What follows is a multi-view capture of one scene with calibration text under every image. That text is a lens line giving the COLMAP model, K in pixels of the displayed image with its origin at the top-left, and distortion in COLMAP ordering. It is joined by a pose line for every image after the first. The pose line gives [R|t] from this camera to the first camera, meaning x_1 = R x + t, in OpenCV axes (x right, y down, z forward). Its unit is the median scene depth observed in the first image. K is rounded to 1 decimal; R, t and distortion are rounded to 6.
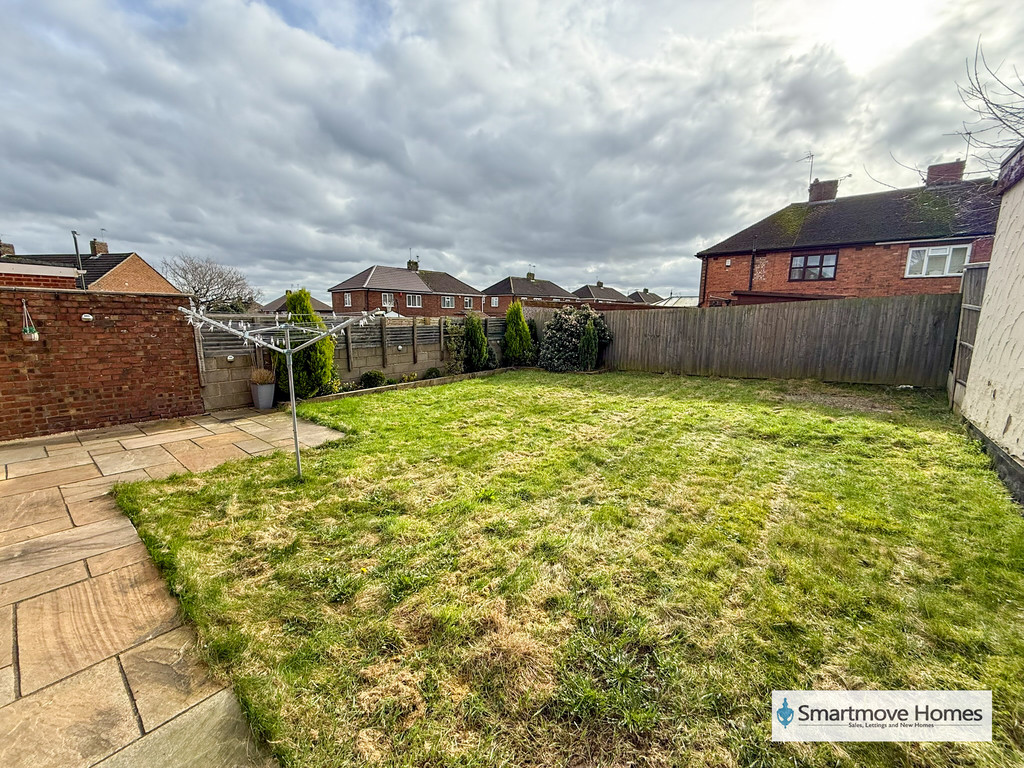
lens RADIAL K [[410.3, 0, 512.3], [0, 410.3, 384.4], [0, 0, 1]] dist [0.003206, 0.000468]
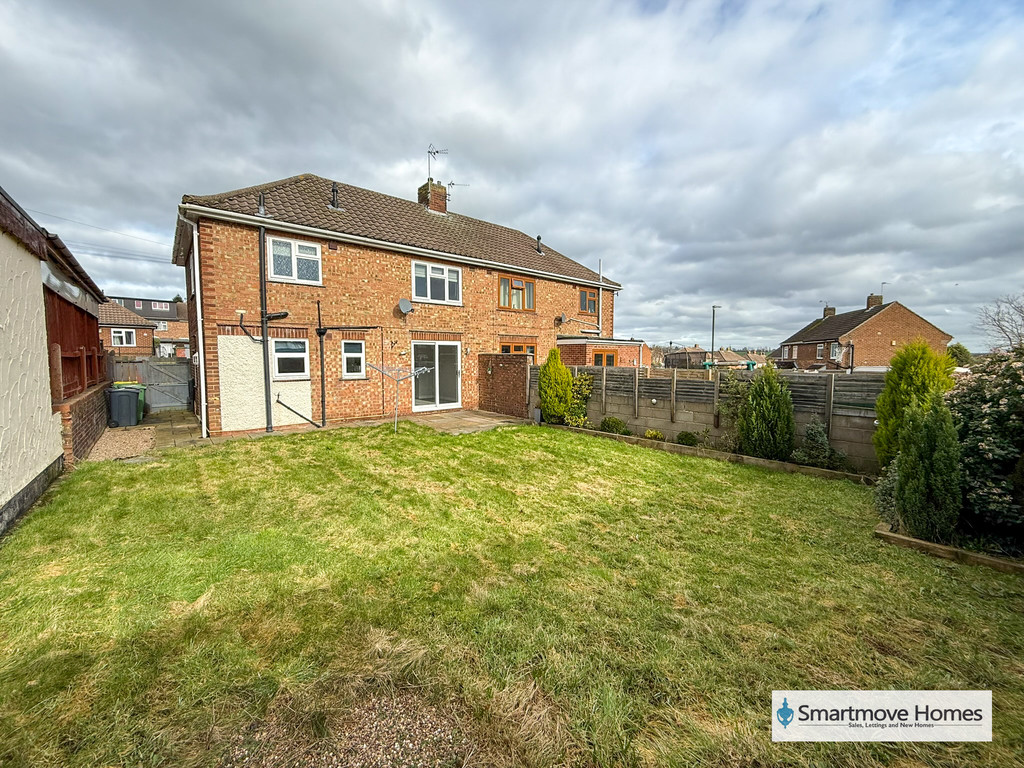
lens RADIAL K [[410.3, 0, 513.8], [0, 410.3, 383.8], [0, 0, 1]] dist [0.003206, 0.000468]
pose [[-0.163538, 0.054476, -0.985032, 0.638333], [-0.167901, 0.982370, 0.082205, -0.143589], [0.972144, 0.178831, -0.151508, 0.793963]]
